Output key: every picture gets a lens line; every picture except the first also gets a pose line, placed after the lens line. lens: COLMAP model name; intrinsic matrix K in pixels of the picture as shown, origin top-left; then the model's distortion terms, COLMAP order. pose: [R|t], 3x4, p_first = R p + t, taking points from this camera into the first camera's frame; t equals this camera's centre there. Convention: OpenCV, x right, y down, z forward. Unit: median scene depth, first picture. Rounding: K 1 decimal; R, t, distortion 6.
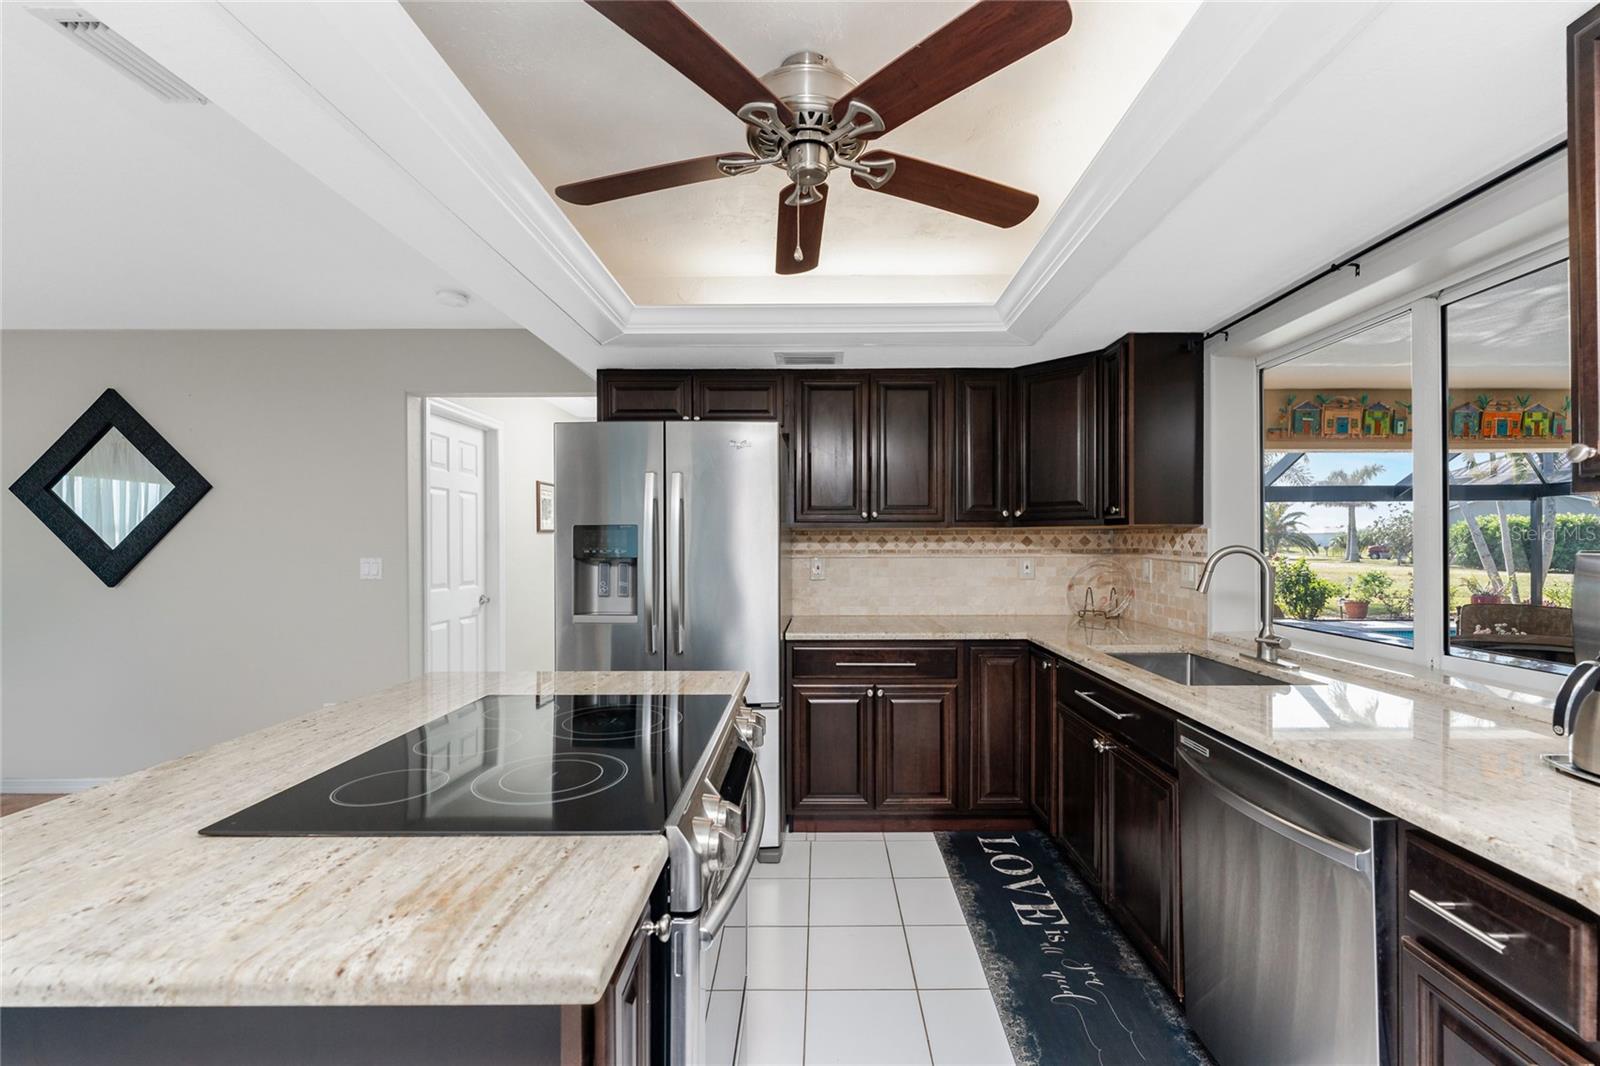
lens RADIAL K [[690.8, 0, 833.0], [0, 690.8, 536.7], [0, 0, 1]] dist [-0.005460, -0.000434]
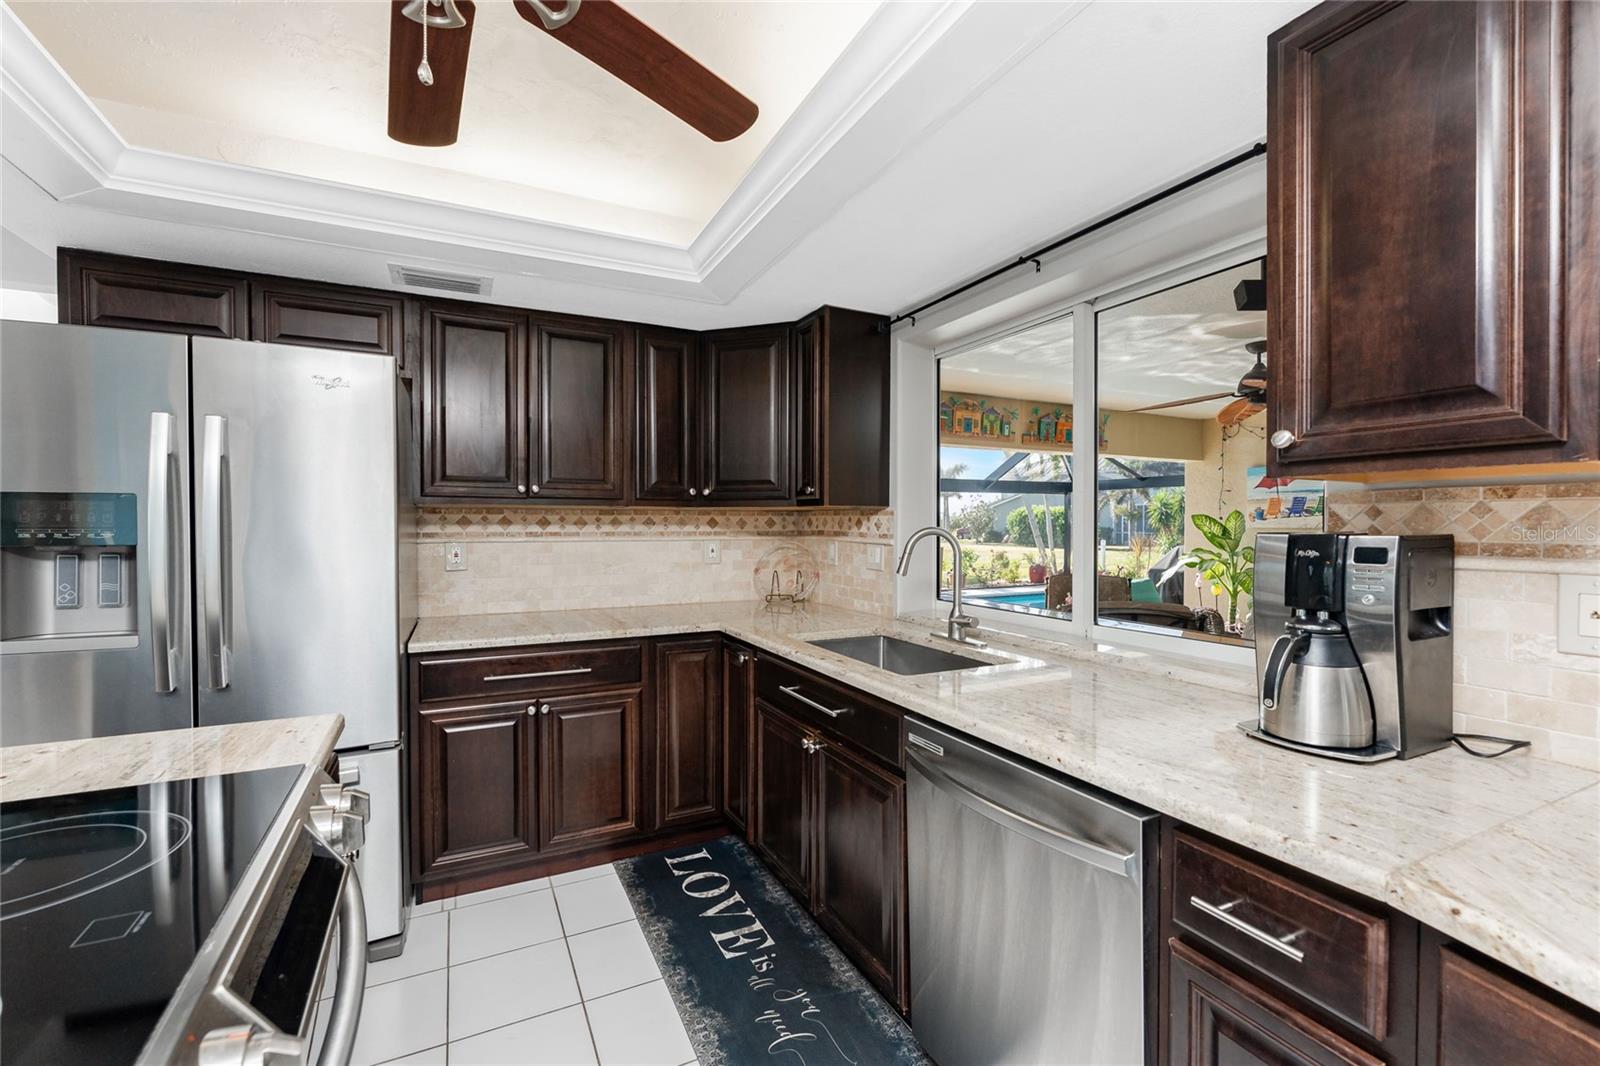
lens RADIAL K [[690.8, 0, 833.0], [0, 690.8, 536.7], [0, 0, 1]] dist [-0.005460, -0.000434]
pose [[0.886327, -0.004567, 0.463037, -0.006454], [-0.007206, 0.999694, 0.023655, 0.002911], [-0.463004, -0.024303, 0.886023, 0.138246]]
